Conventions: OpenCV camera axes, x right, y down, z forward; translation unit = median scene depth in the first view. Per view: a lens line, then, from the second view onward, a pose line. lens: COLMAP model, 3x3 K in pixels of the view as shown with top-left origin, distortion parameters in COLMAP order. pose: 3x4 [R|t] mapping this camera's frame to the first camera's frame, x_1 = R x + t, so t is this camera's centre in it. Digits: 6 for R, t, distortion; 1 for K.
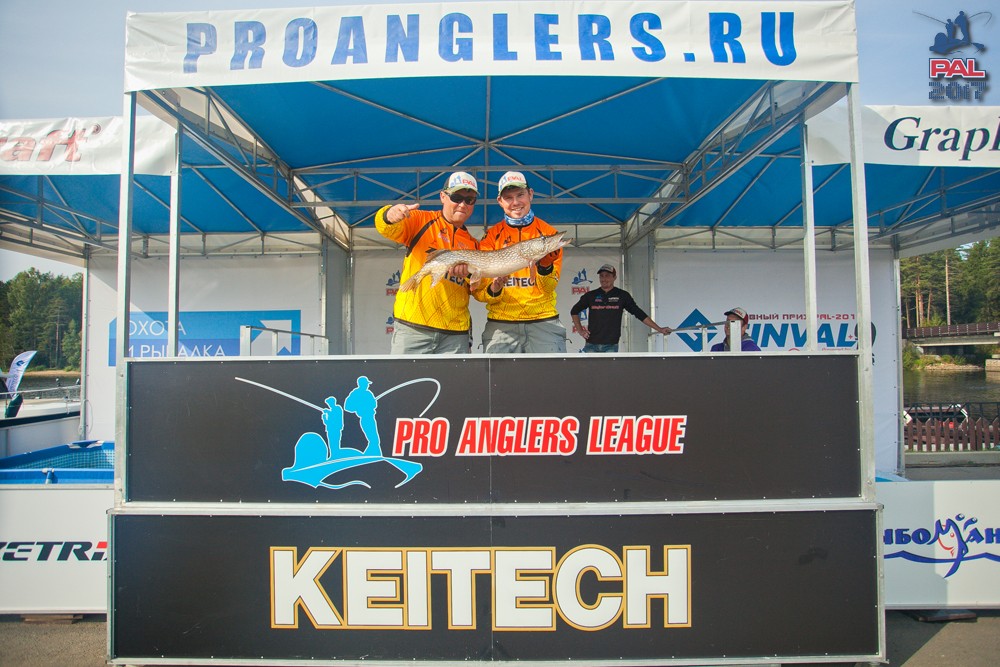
lens RADIAL K [[498.4, 0, 482.1], [0, 498.4, 334.1], [0, 0, 1]] dist [-0.000033, 0.000020]
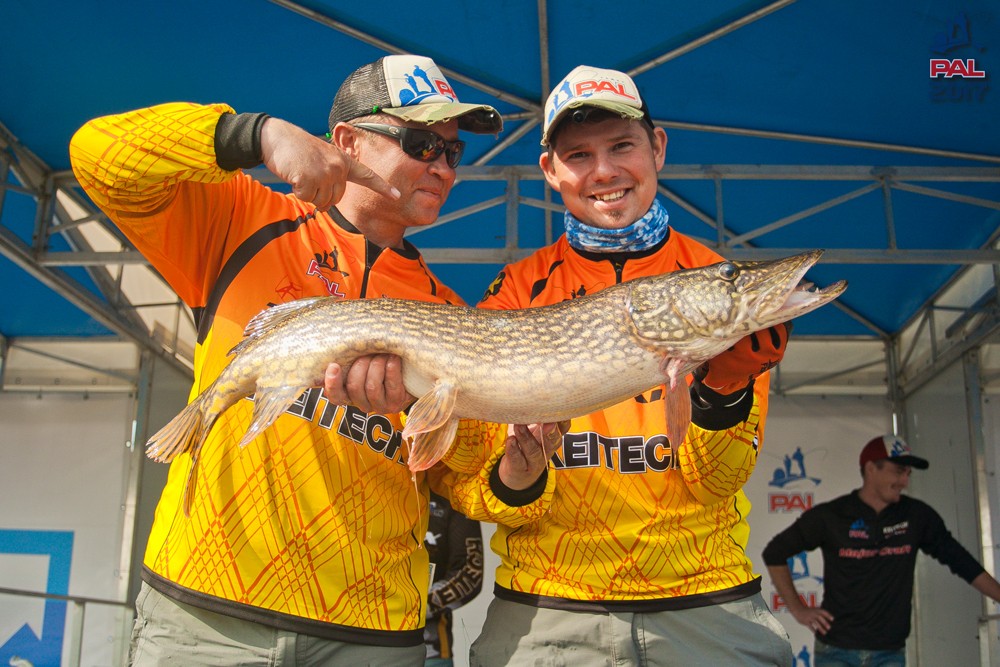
lens RADIAL K [[1031.9, 0, 541.9], [0, 1031.9, 331.9], [0, 0, 1]] dist [-0.065311, 0.014136]
pose [[0.999485, 0.011460, -0.029963, 0.027444], [-0.018545, 0.968534, -0.248188, -0.016043], [0.026176, 0.248616, 0.968248, 0.246761]]
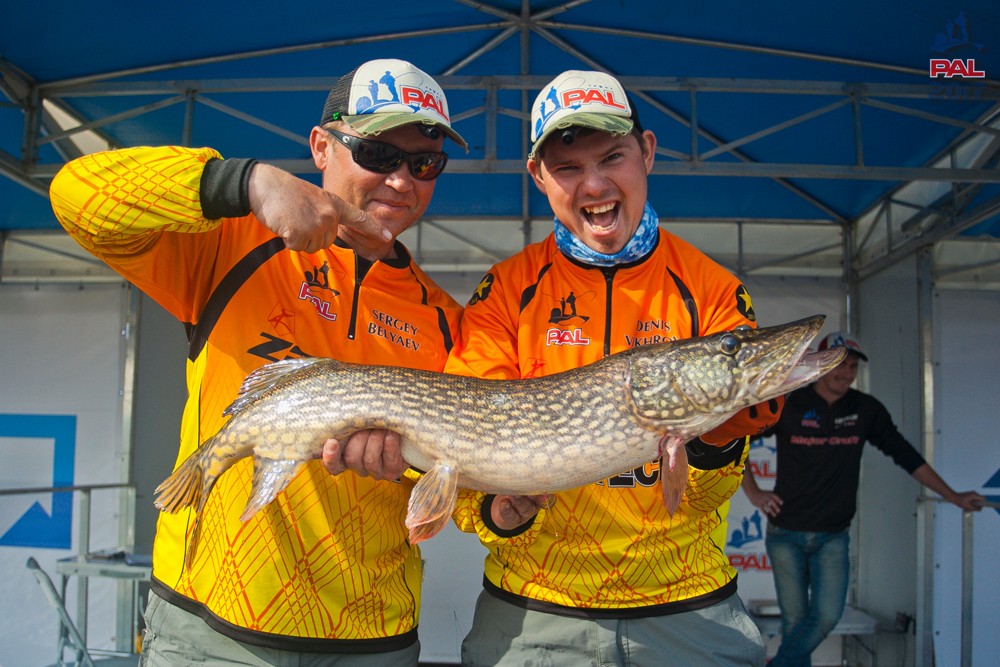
lens RADIAL K [[966.8, 0, 523.2], [0, 966.8, 336.4], [0, 0, 1]] dist [0.004988, -0.229895]
pose [[0.999701, 0.021997, -0.010686, 0.018716], [-0.022830, 0.996086, -0.085385, -0.068543], [0.008765, 0.085604, 0.996291, 0.253394]]
